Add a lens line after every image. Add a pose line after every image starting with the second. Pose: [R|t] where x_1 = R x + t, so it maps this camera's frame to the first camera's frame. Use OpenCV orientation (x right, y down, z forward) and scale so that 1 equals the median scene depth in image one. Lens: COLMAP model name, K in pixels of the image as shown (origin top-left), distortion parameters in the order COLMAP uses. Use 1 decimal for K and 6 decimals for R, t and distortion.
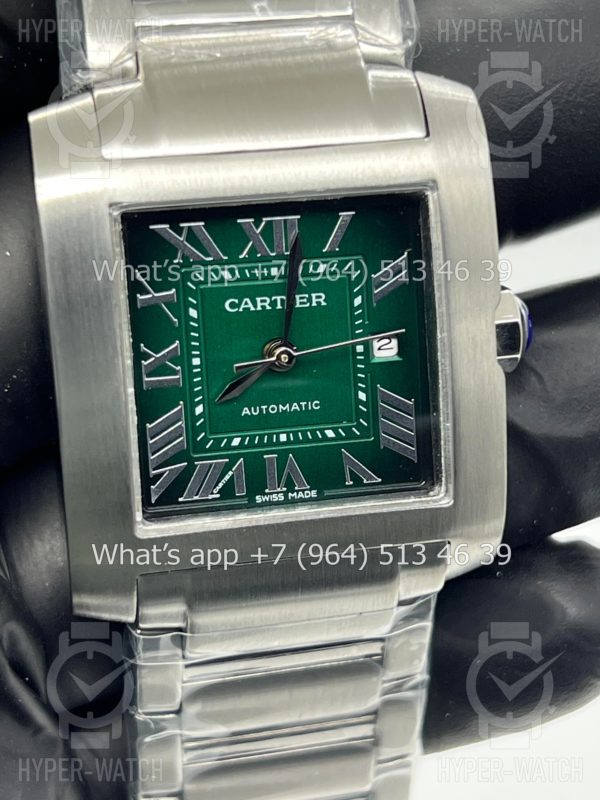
lens RADIAL K [[1846.7, 0, 321.4], [0, 1846.7, 404.9], [0, 0, 1]] dist [0.072042, 0.000000]
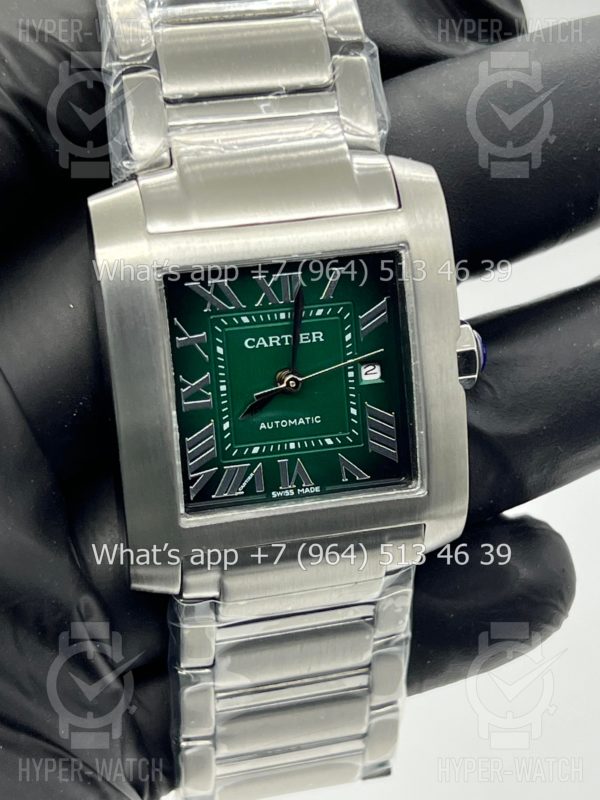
lens RADIAL K [[1846.7, 0, 331.4], [0, 1846.7, 407.4], [0, 0, 1]] dist [0.072042, 0.000000]
pose [[0.999314, -0.026689, 0.025682, -0.025942], [0.026692, 0.999644, 0.000197, -0.008286], [-0.025678, 0.000488, 0.999670, -0.270980]]
